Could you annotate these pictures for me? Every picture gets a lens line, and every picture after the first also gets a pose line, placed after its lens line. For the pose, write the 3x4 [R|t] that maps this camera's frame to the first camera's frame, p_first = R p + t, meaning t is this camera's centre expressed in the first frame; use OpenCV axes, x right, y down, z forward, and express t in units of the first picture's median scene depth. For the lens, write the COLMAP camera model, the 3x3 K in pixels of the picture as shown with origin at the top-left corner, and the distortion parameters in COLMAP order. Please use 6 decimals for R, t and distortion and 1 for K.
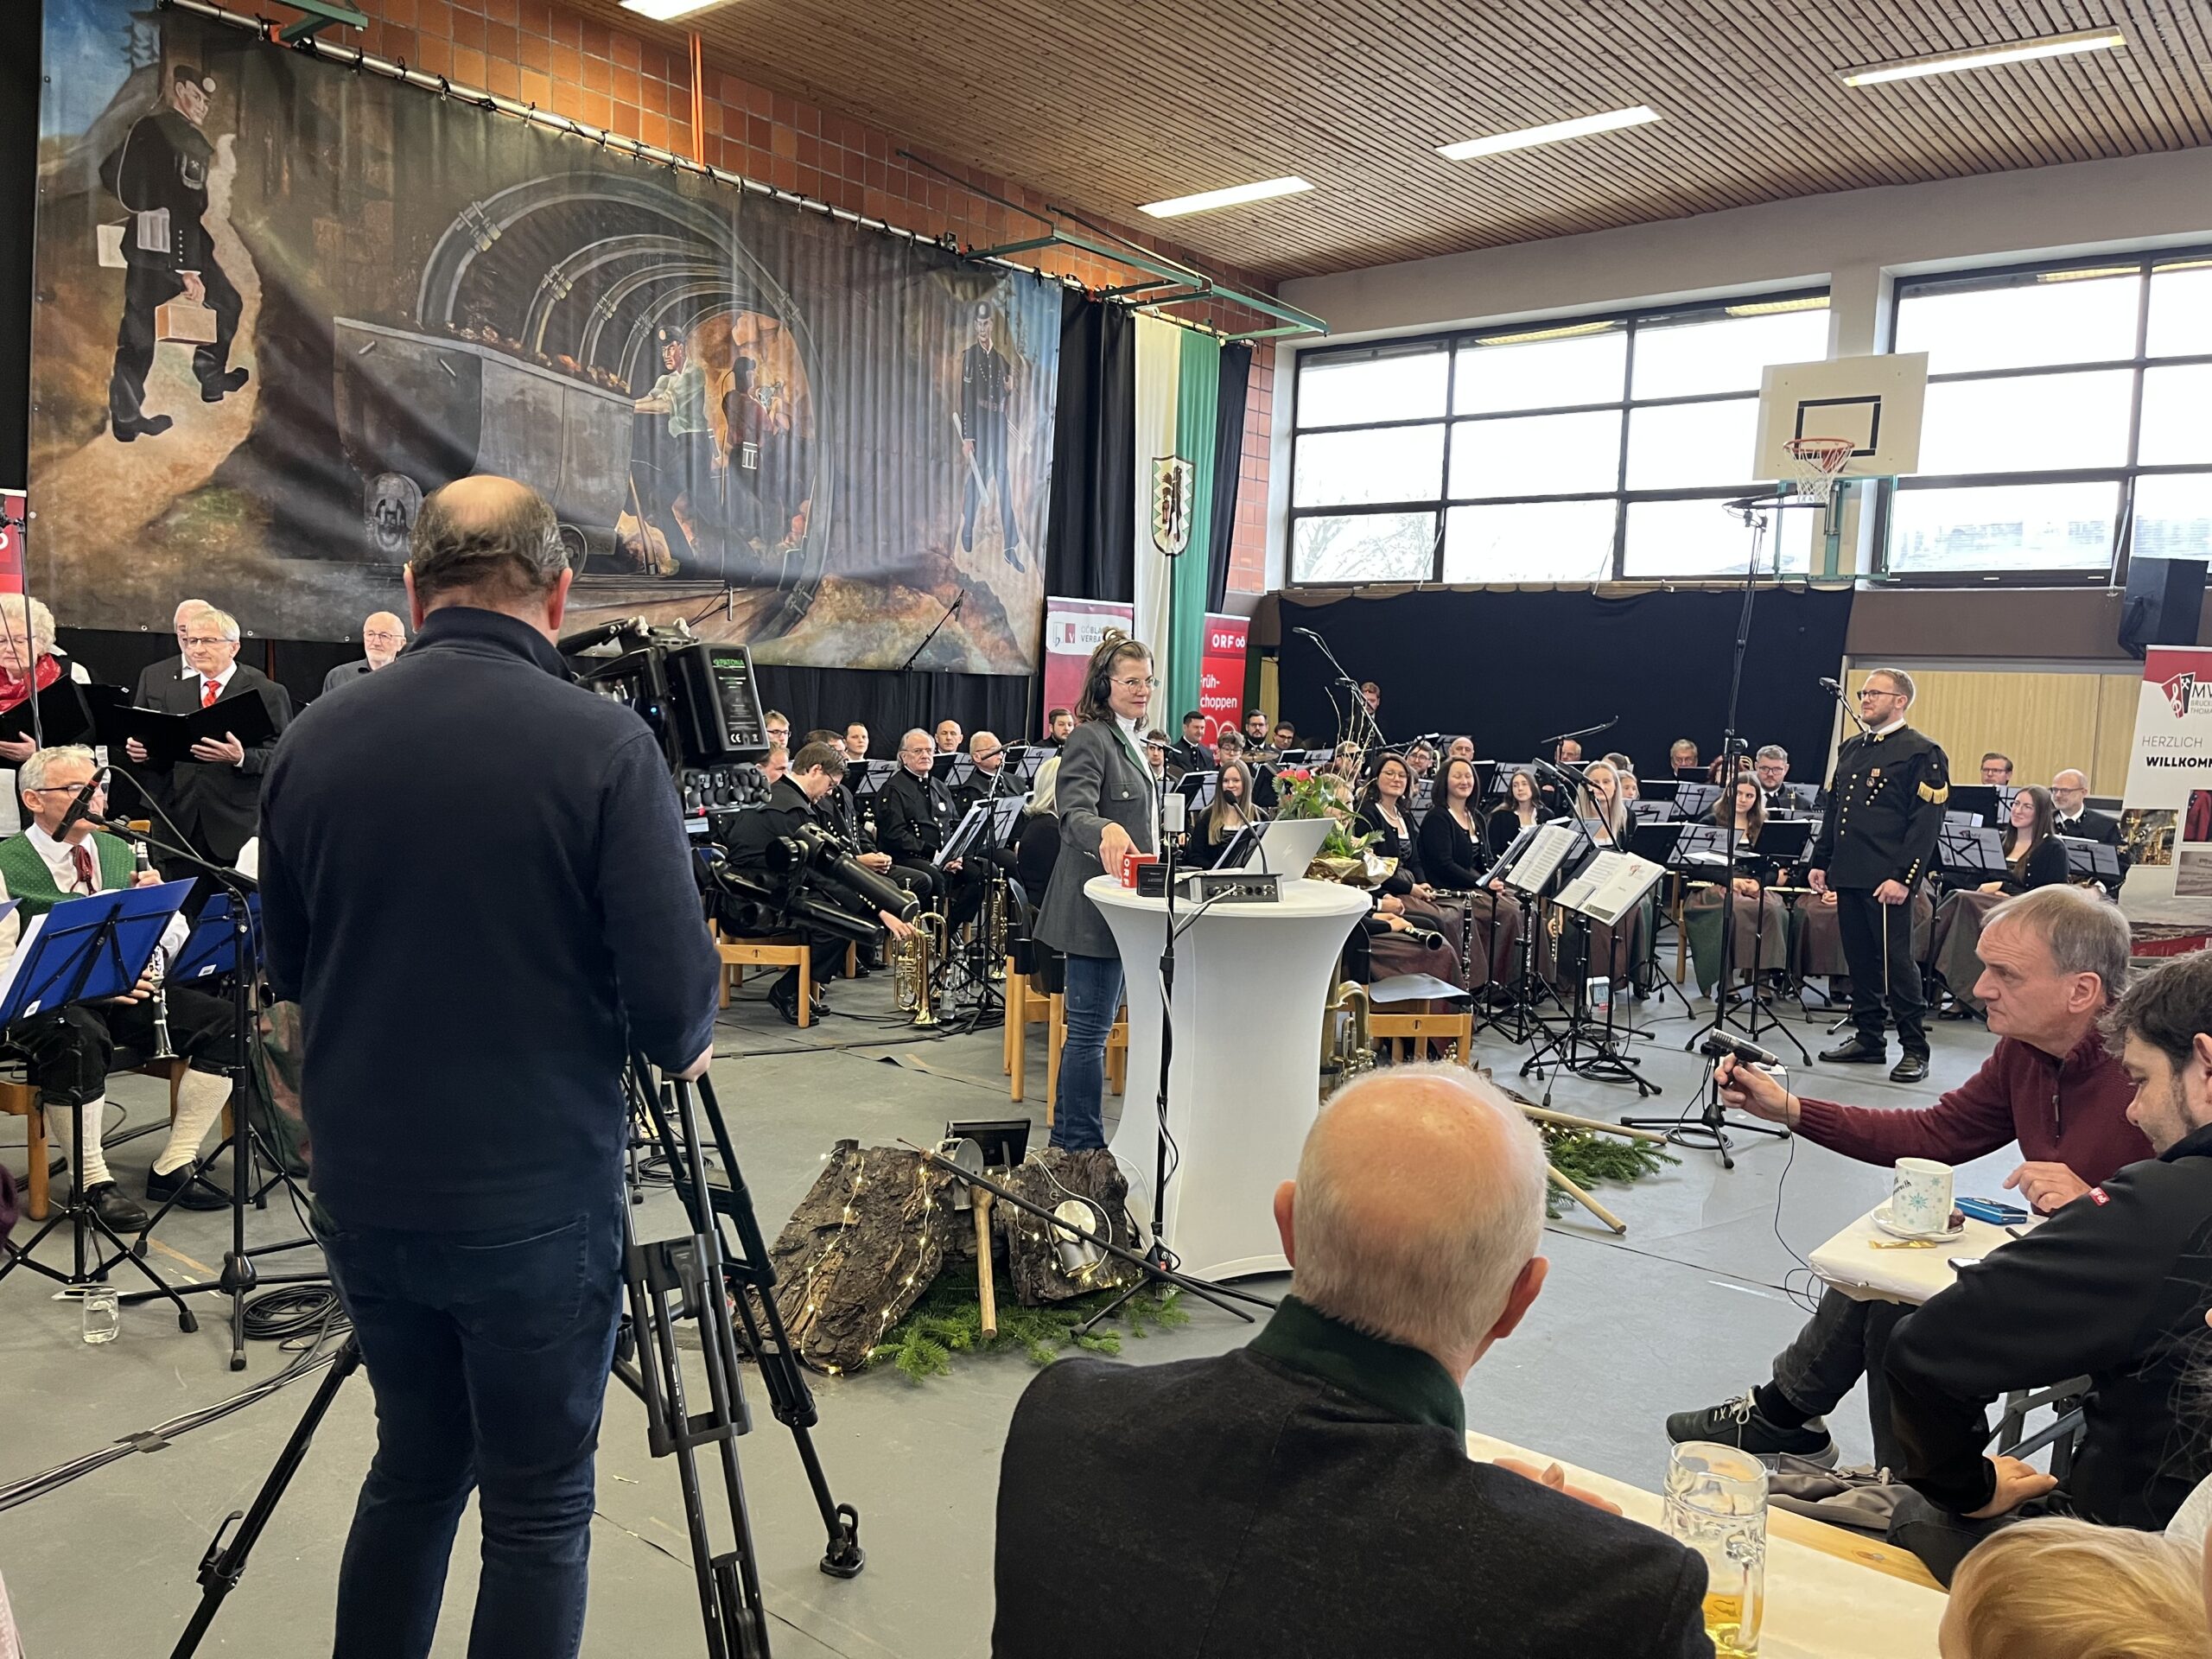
lens RADIAL K [[1671.6, 0, 1108.9], [0, 1671.6, 822.9], [0, 0, 1]] dist [0.064195, -0.084388]
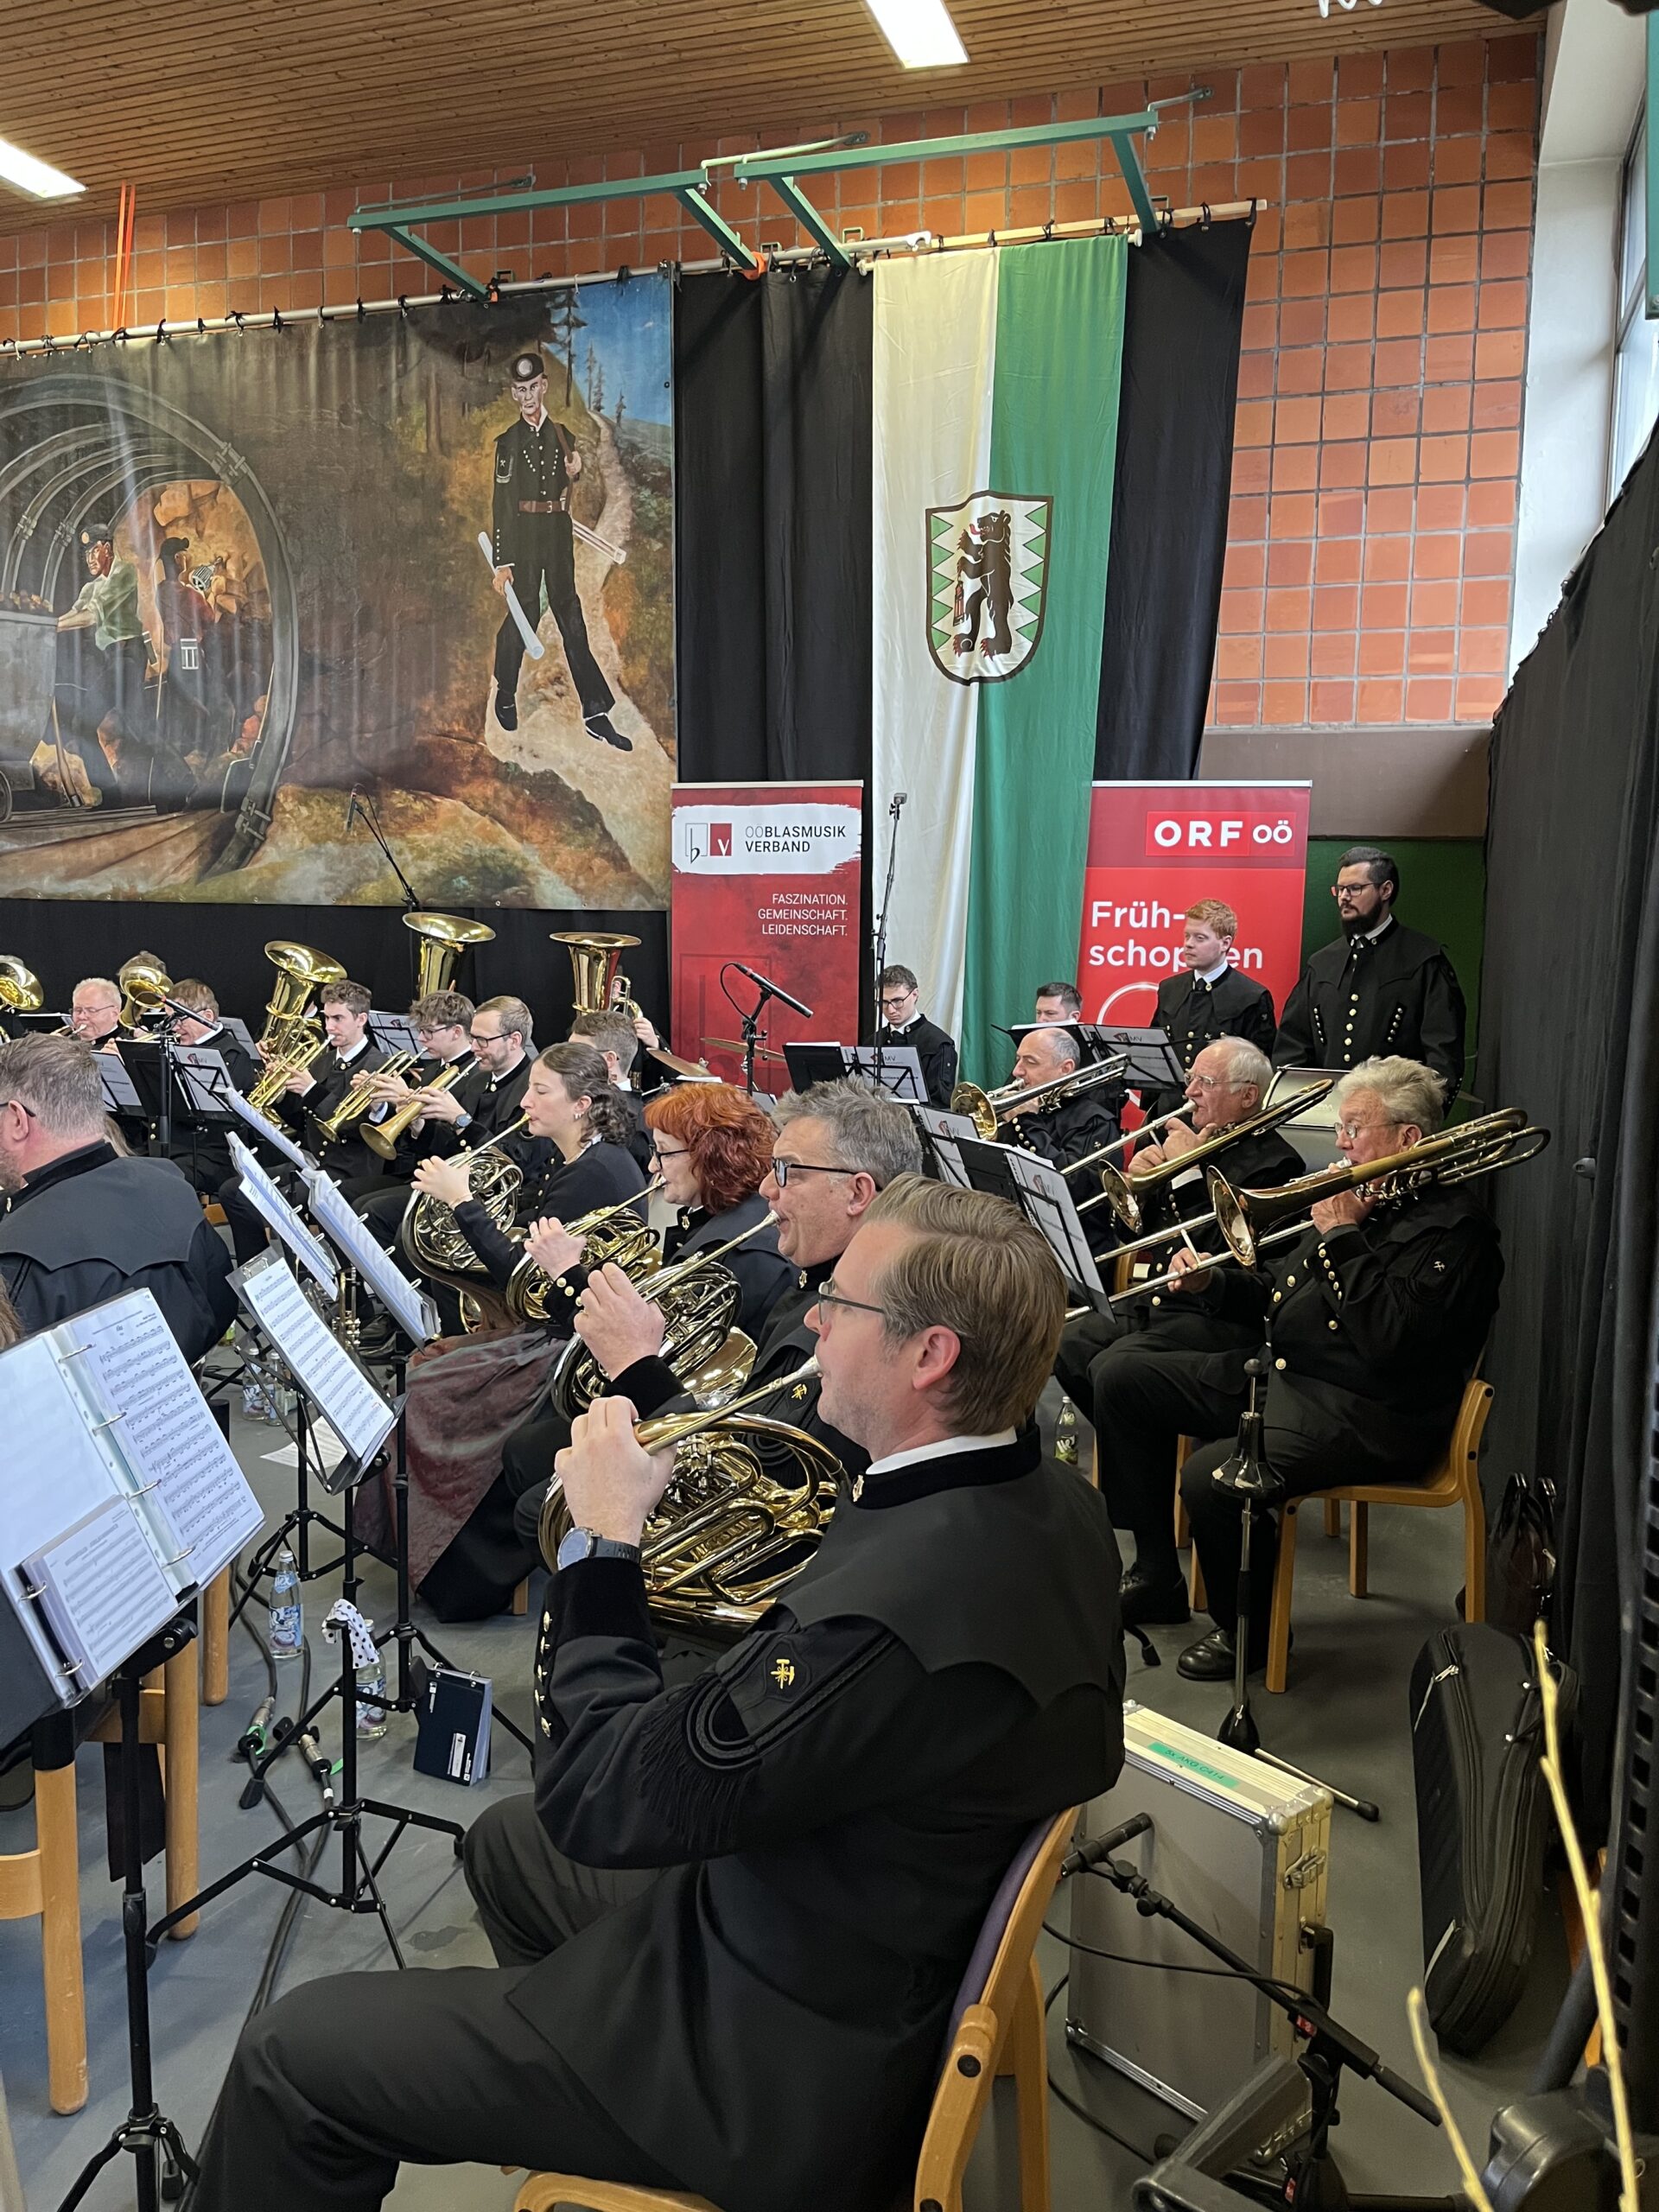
lens RADIAL K [[1670.6, 0, 840.8], [0, 1670.6, 1096.7], [0, 0, 1]] dist [0.040345, -0.046788]
pose [[0.359374, 0.066893, -0.930793, 0.733353], [-0.082588, 0.995794, 0.039678, -0.061499], [0.929532, 0.062613, 0.363387, 1.062196]]
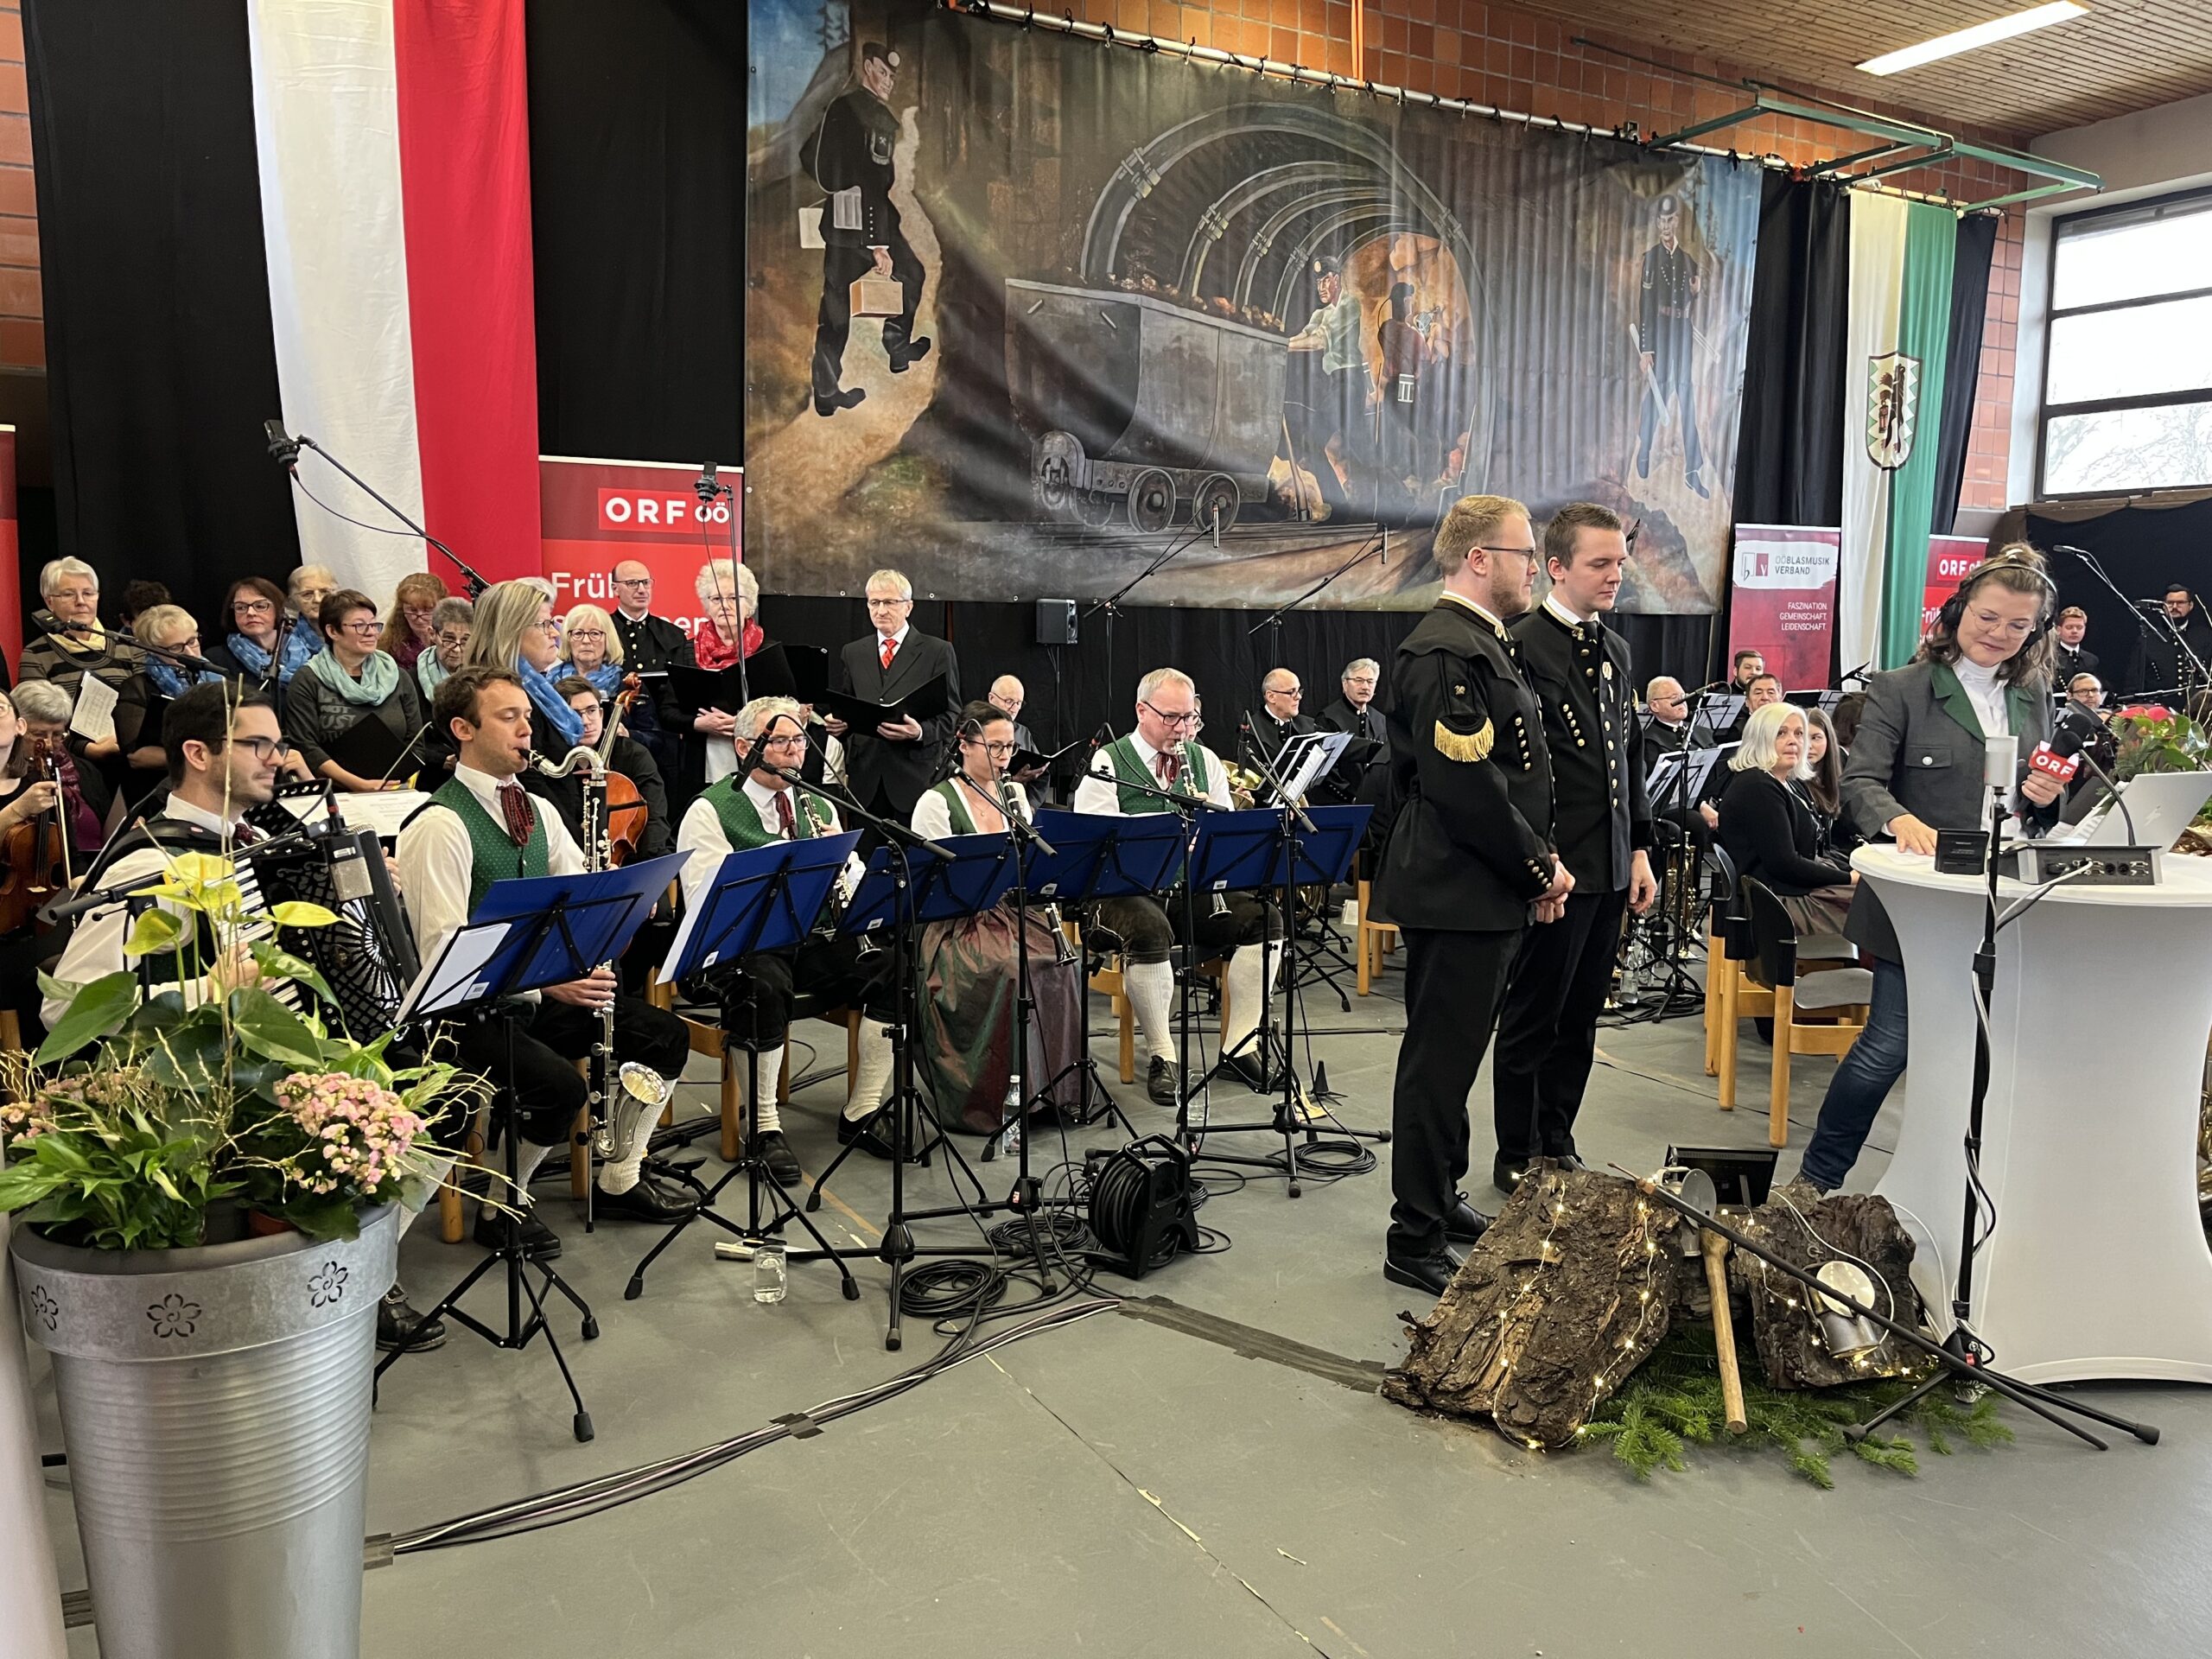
lens RADIAL K [[1670.6, 0, 1106.0], [0, 1670.6, 829.5], [0, 0, 1]] dist [0.040345, -0.046788]
pose [[0.930120, 0.014579, -0.366965, -0.023418], [-0.004427, 0.999584, 0.028491, 0.001875], [0.367228, -0.024875, 0.929798, 0.065385]]
